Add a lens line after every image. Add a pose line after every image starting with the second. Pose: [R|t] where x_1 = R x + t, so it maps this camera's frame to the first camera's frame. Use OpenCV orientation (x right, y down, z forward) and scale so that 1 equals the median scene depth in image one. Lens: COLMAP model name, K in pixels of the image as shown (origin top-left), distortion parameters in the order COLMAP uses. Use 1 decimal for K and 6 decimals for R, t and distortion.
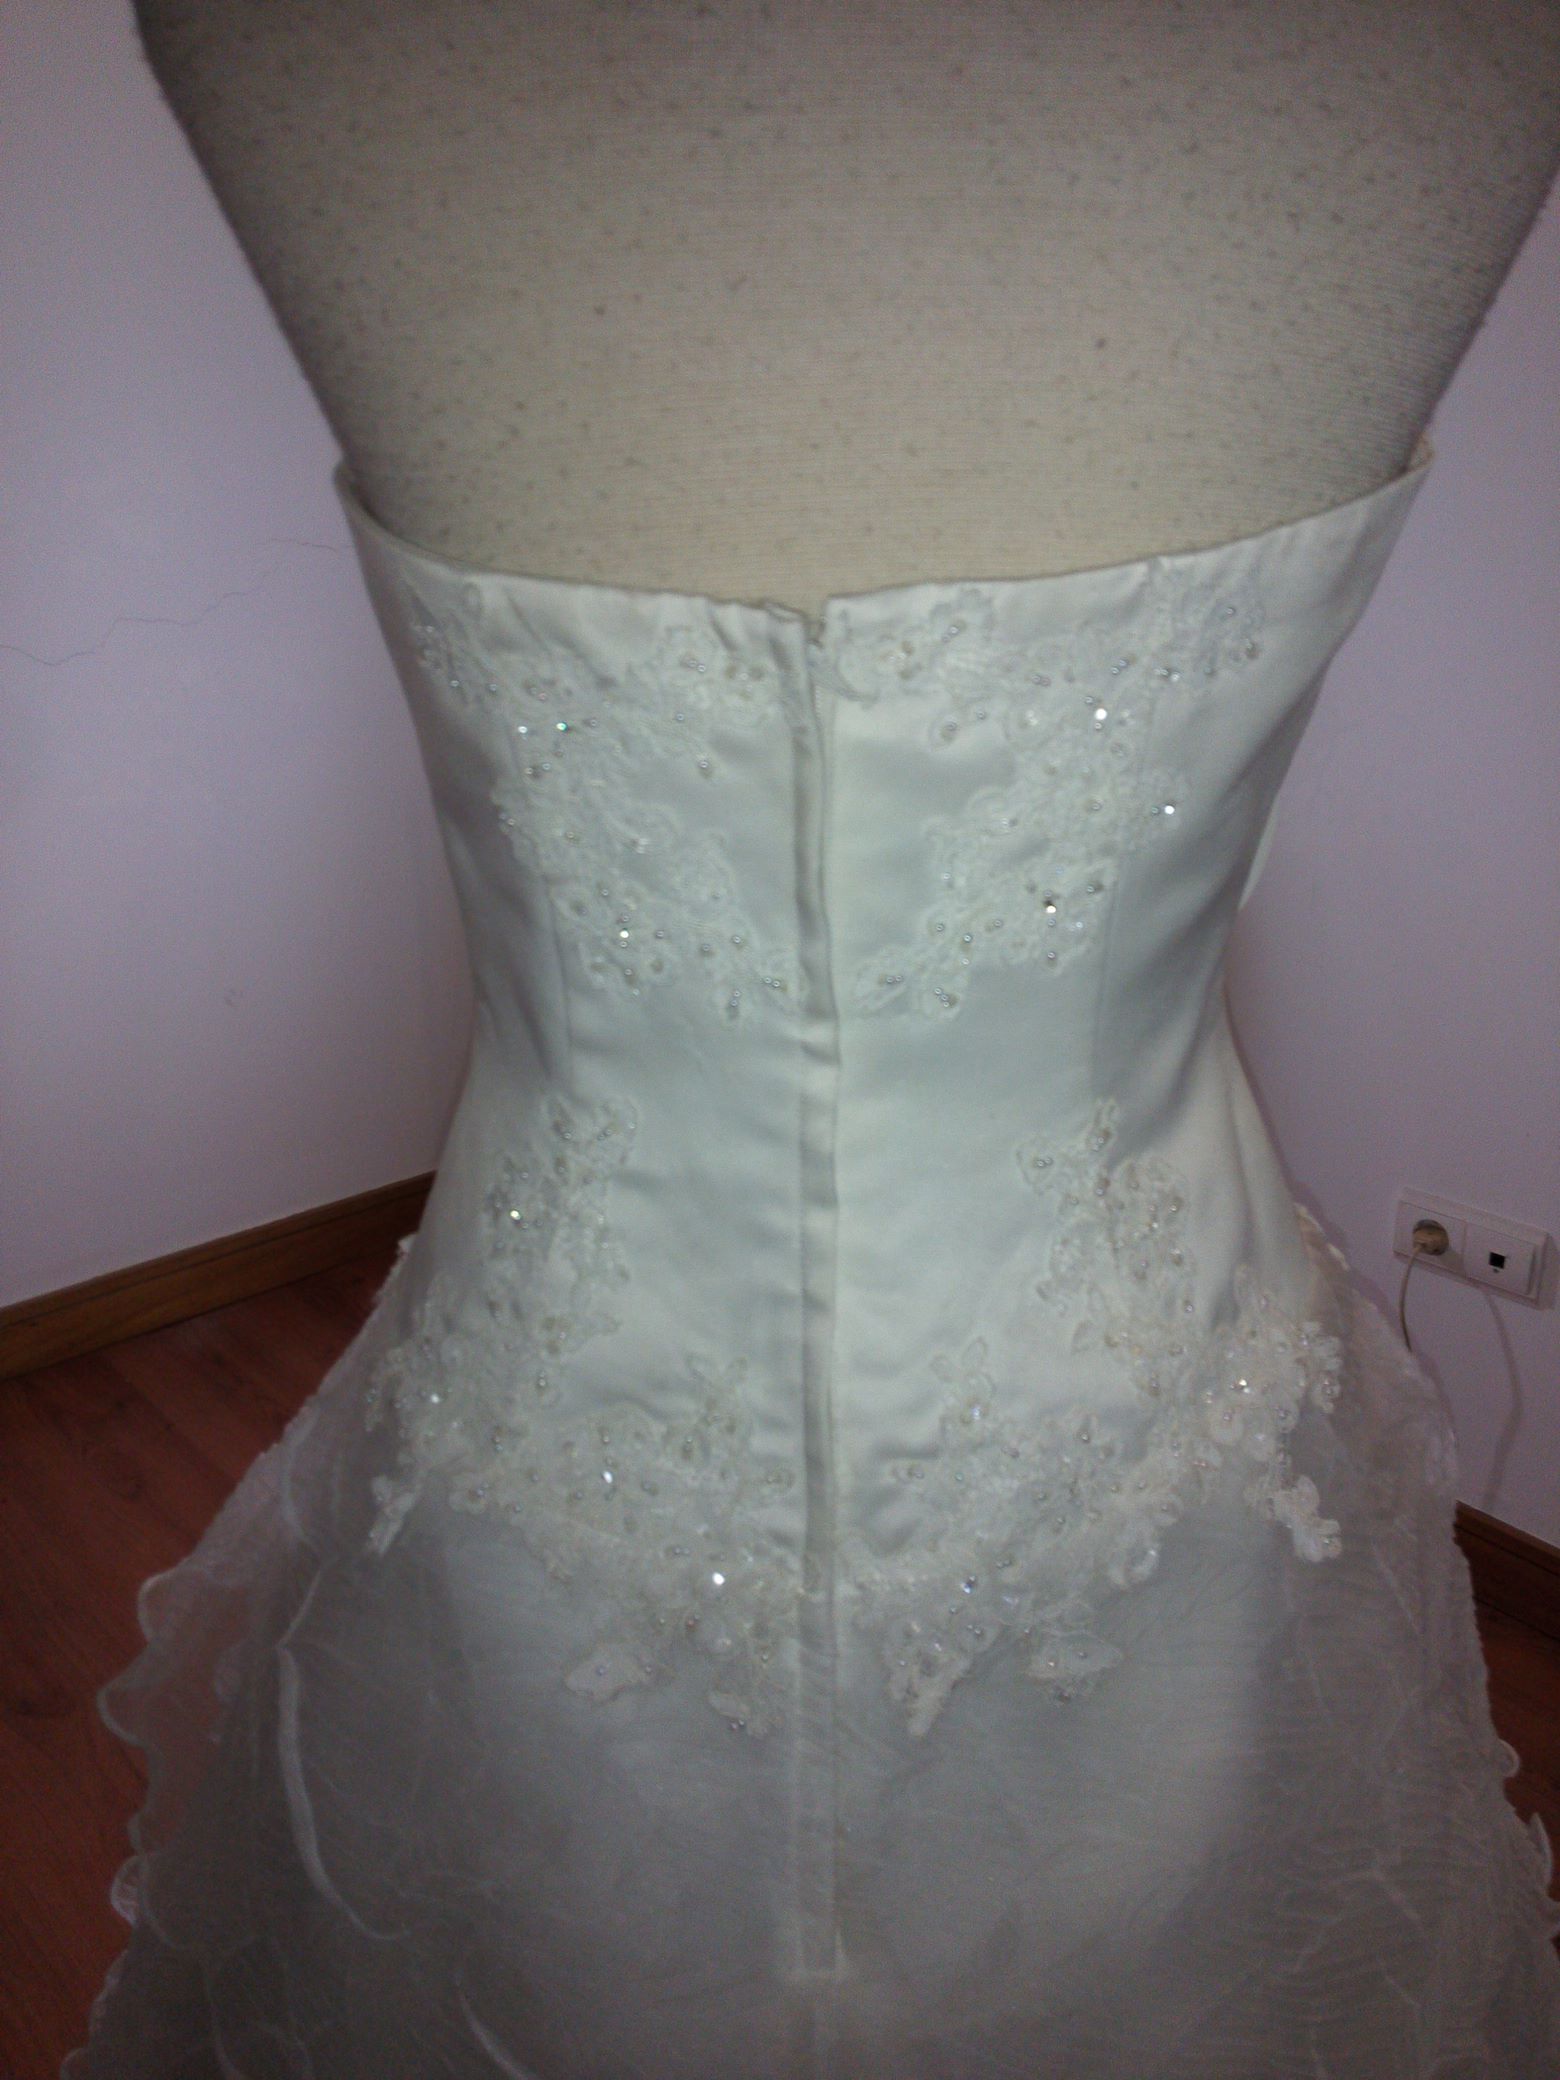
lens RADIAL K [[1611.4, 0, 815.9], [0, 1611.4, 1035.6], [0, 0, 1]] dist [0.063222, -0.072310]
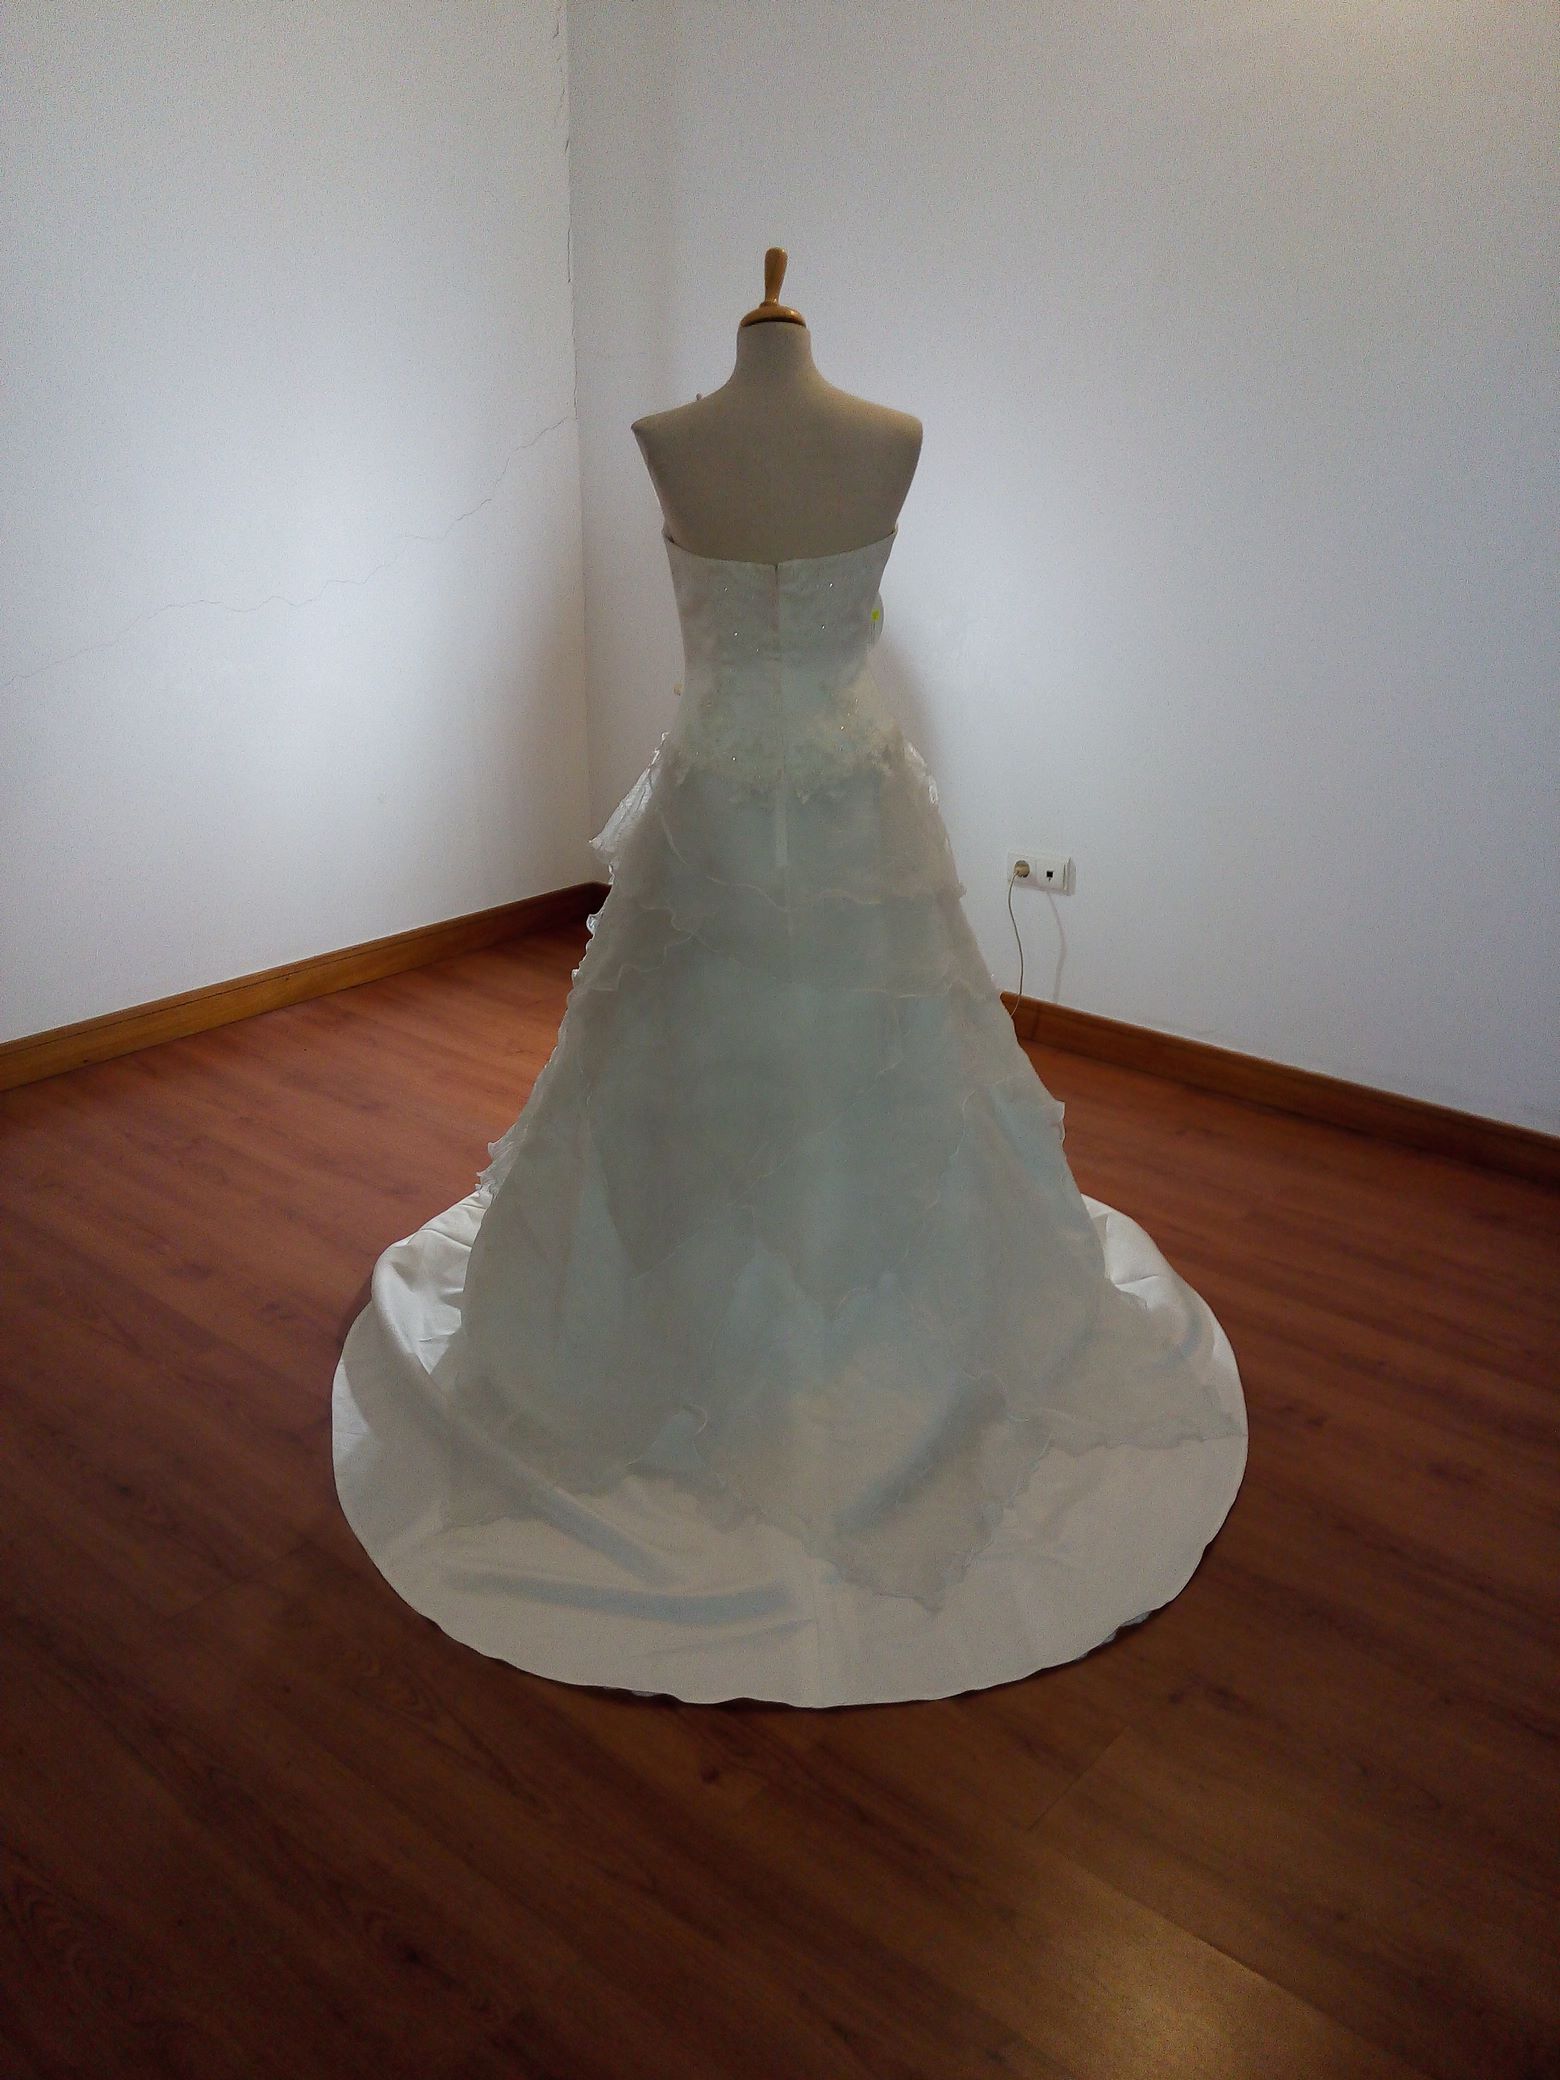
lens RADIAL K [[1611.4, 0, 795.9], [0, 1611.4, 1047.9], [0, 0, 1]] dist [0.063222, -0.072310]
pose [[0.993655, -0.046199, 0.102547, -0.131872], [0.043431, 0.998634, 0.029059, 0.276679], [-0.103749, -0.024421, 0.994304, -1.025550]]
